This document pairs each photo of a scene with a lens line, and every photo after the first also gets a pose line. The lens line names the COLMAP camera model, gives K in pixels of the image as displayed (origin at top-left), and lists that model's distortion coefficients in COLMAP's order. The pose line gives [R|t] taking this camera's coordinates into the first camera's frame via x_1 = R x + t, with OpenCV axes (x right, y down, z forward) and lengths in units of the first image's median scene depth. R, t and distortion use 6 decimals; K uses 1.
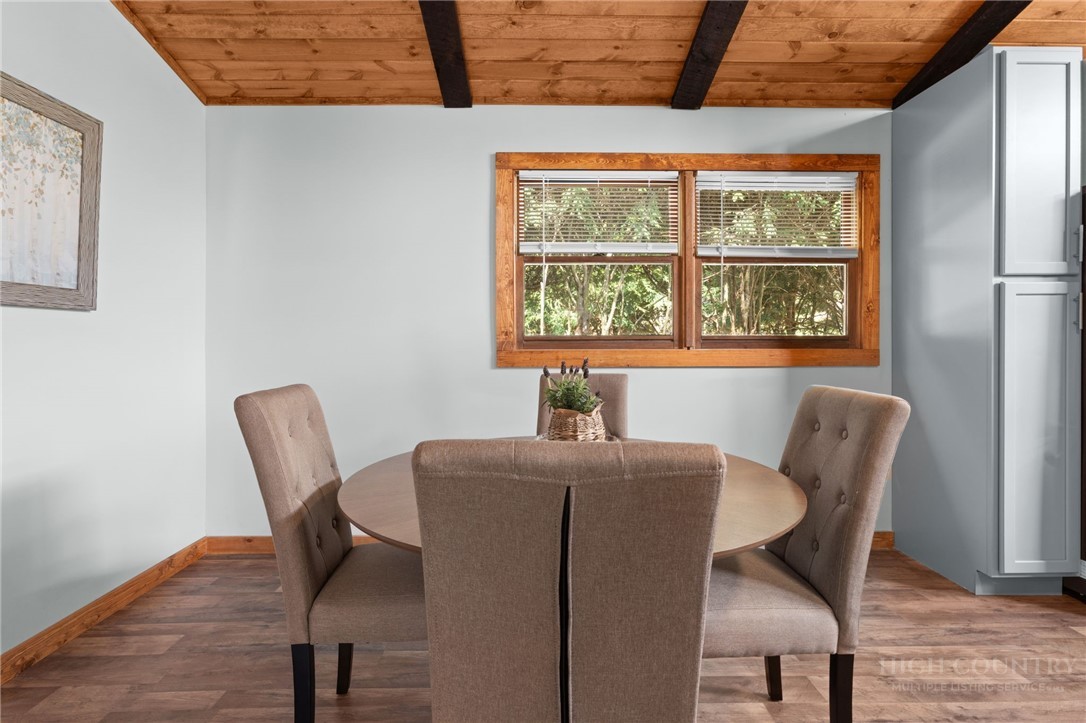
lens RADIAL K [[491.9, 0, 547.2], [0, 491.9, 351.6], [0, 0, 1]] dist [-0.004699, -0.000326]
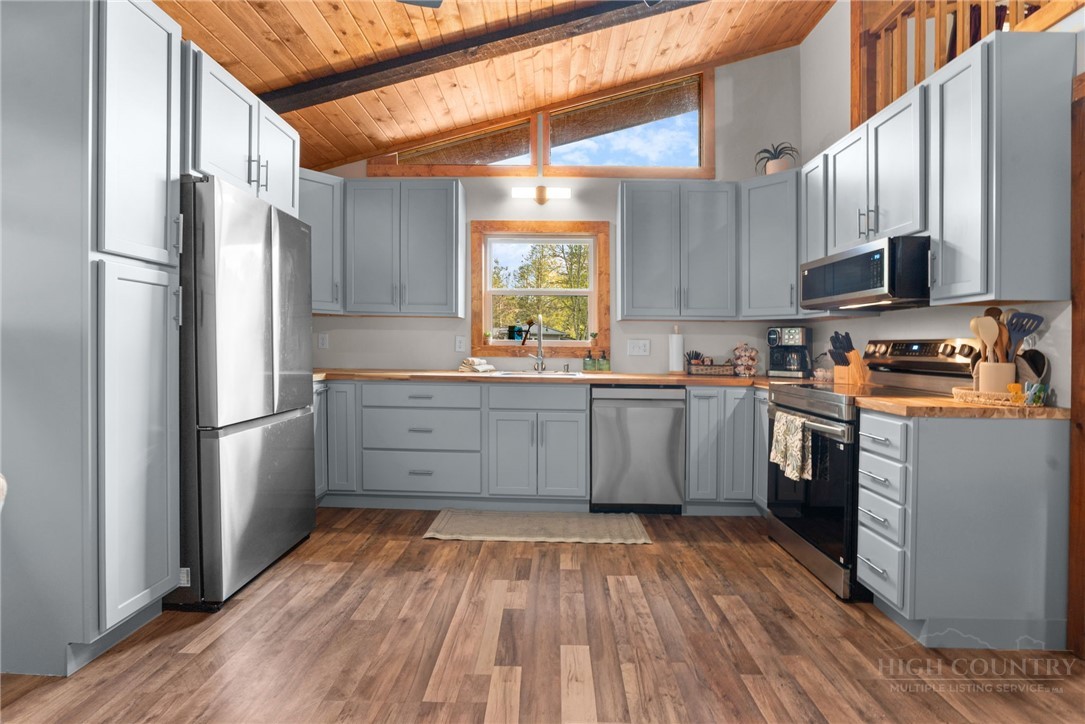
lens RADIAL K [[491.4, 0, 546.7], [0, 491.4, 352.1], [0, 0, 1]] dist [-0.004699, -0.000326]
pose [[0.030812, -0.007122, 0.999500, 0.171328], [-0.001410, 0.999973, 0.007169, -0.001925], [-0.999524, -0.001630, 0.030801, 0.266376]]
